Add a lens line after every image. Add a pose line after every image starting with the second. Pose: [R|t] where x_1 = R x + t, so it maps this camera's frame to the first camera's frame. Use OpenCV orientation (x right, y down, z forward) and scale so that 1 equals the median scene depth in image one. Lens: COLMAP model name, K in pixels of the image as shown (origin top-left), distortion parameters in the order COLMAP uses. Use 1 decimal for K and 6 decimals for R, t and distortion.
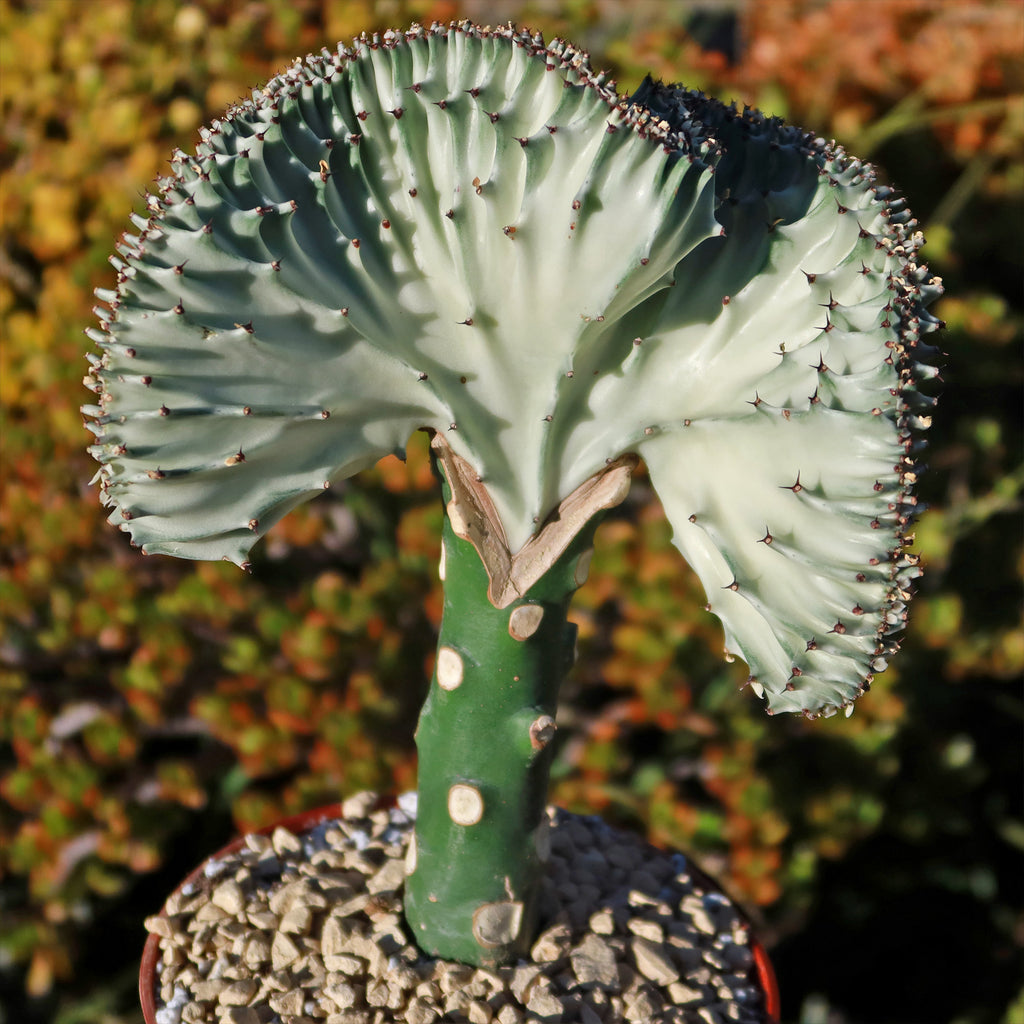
lens RADIAL K [[1944.1, 0, 503.2], [0, 1944.1, 513.2], [0, 0, 1]] dist [0.063743, 0.000000]
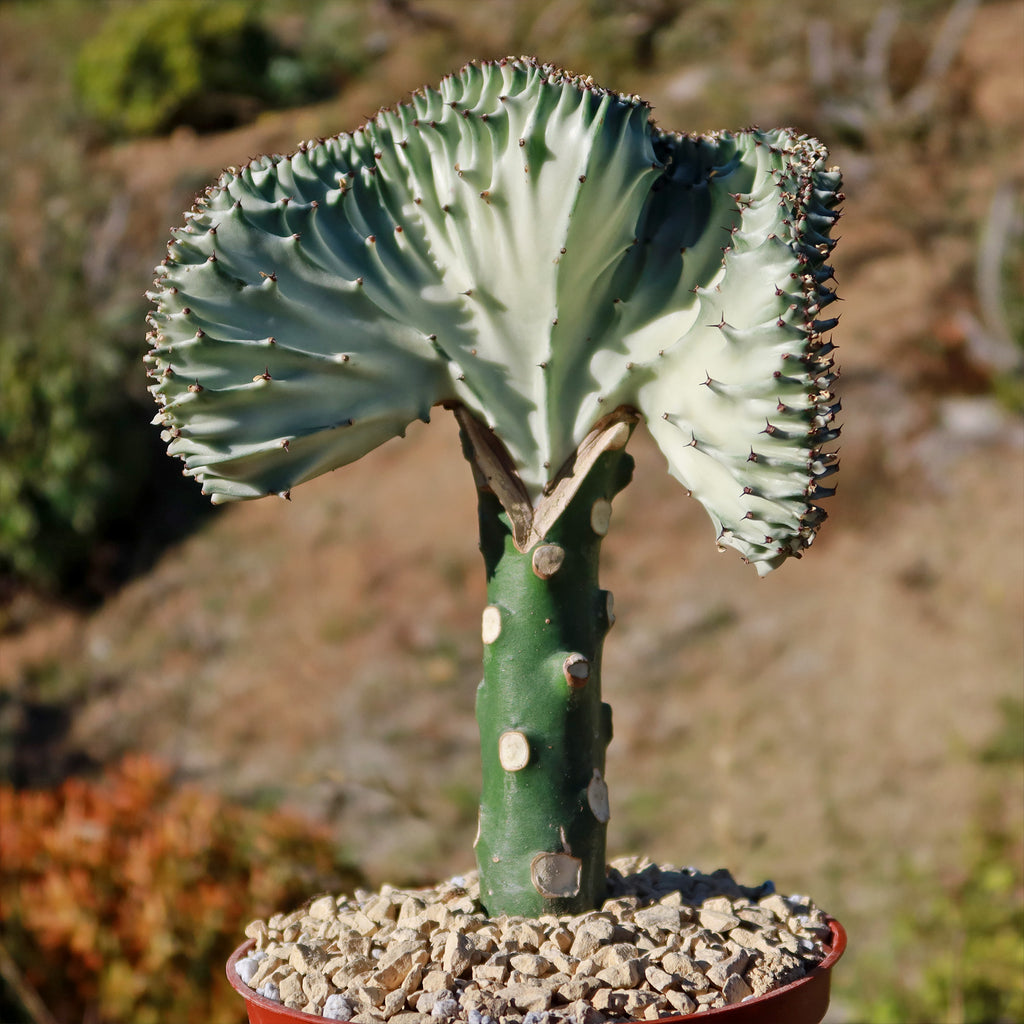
lens RADIAL K [[1944.1, 0, 515.5], [0, 1944.1, 505.9], [0, 0, 1]] dist [0.063743, 0.000000]
pose [[0.977450, -0.119321, -0.174226, 0.199616], [0.040000, 0.914739, -0.402061, 0.495012], [0.207346, 0.386025, 0.898884, -0.018321]]
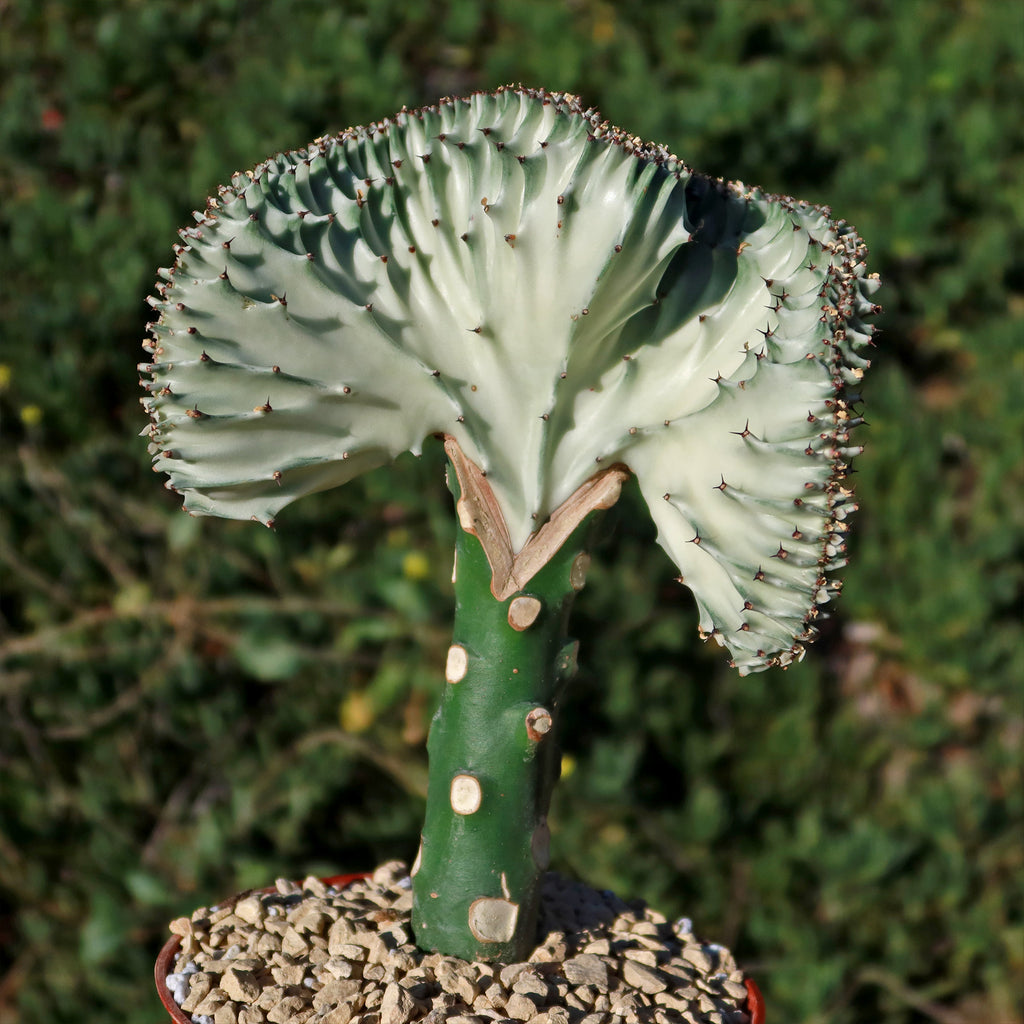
lens RADIAL K [[1944.1, 0, 502.3], [0, 1944.1, 512.4], [0, 0, 1]] dist [0.063743, 0.000000]
pose [[0.994879, 0.022609, -0.098516, 0.111647], [-0.048847, 0.960834, -0.272786, 0.316239], [0.088490, 0.276201, 0.957017, -0.077217]]
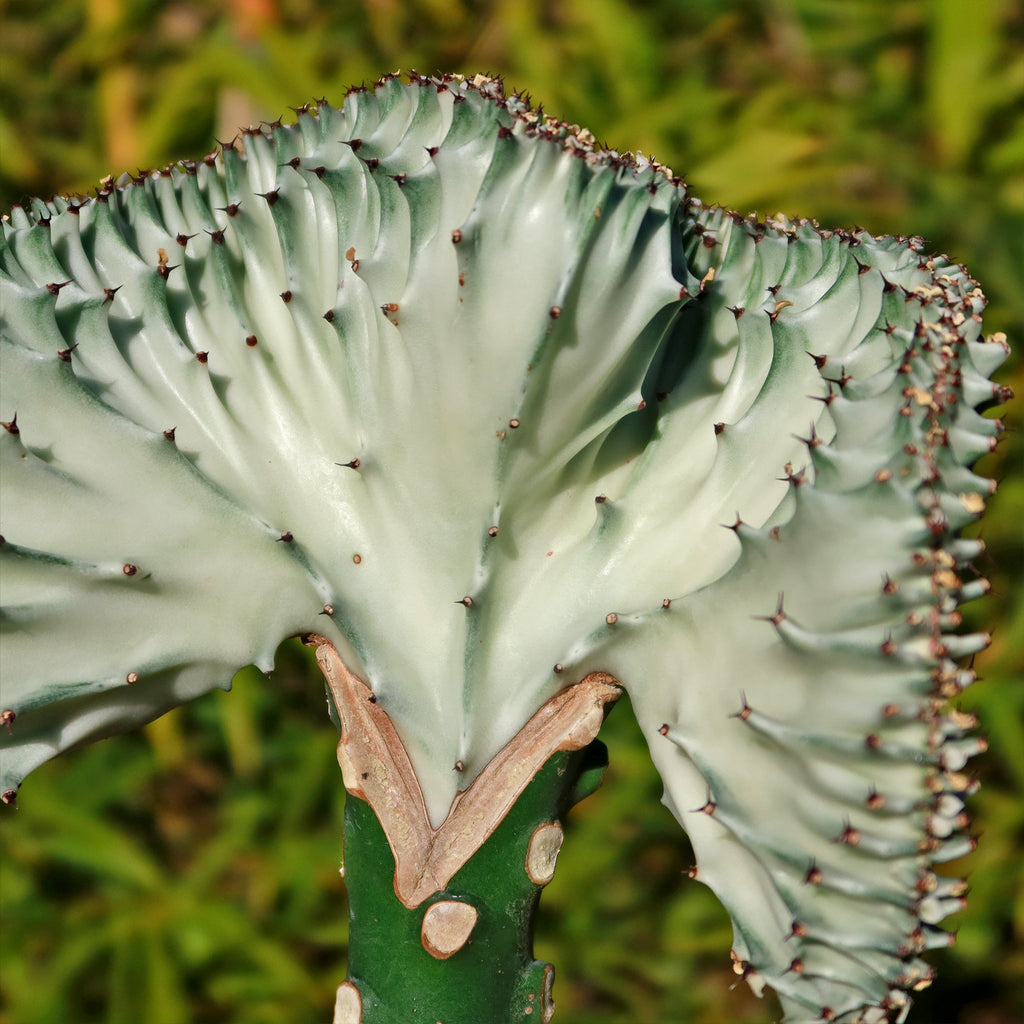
lens RADIAL K [[2059.3, 0, 514.1], [0, 2059.3, 507.7], [0, 0, 1]] dist [-0.009614, 0.000000]
pose [[0.983640, -0.028285, -0.177913, 0.170156], [-0.038163, 0.932464, -0.359241, 0.181209], [0.176059, 0.360154, 0.916129, 0.321621]]
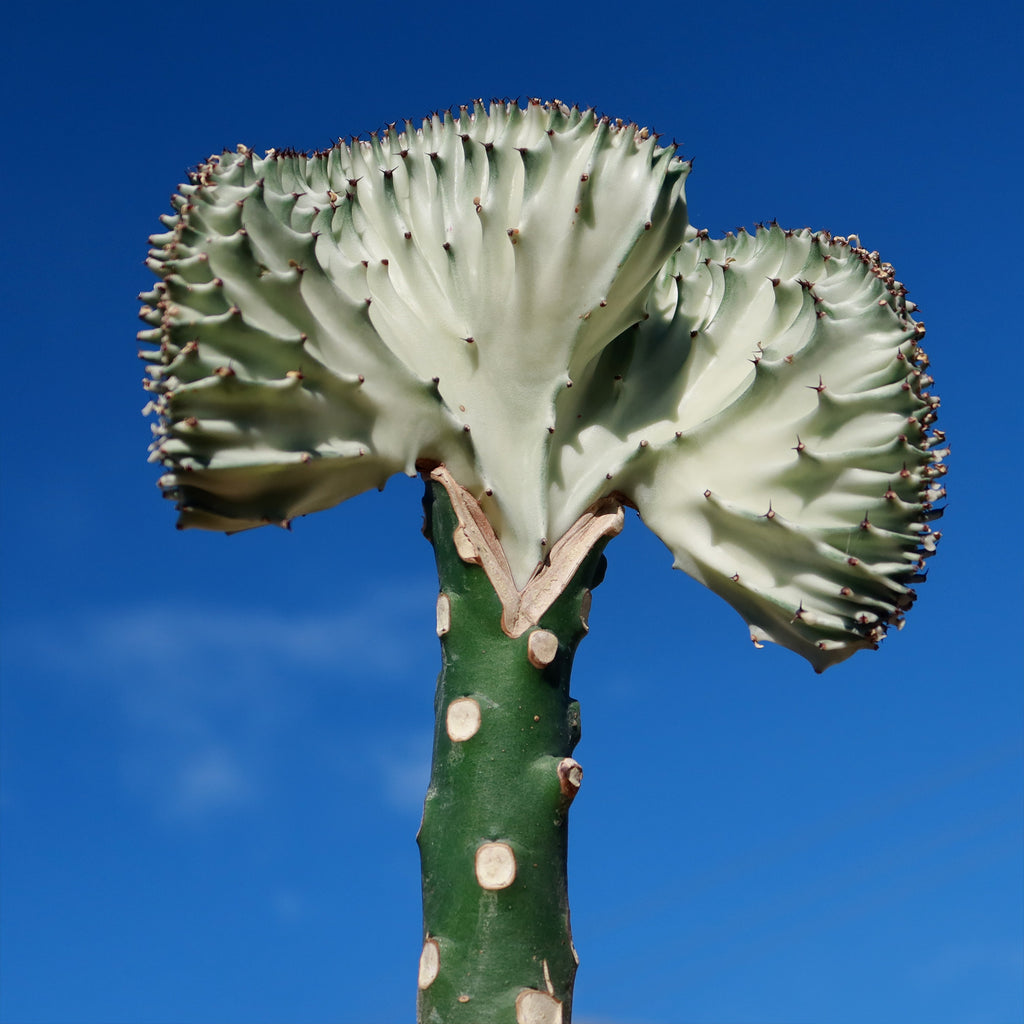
lens RADIAL K [[2183.7, 0, 485.5], [0, 2183.7, 485.5], [0, 0, 1]] dist [0.065362, 0.000000]
pose [[0.965817, 0.002048, 0.259218, -0.310877], [0.146515, 0.820615, -0.552380, 0.610905], [-0.213850, 0.571477, 0.792264, 0.103397]]
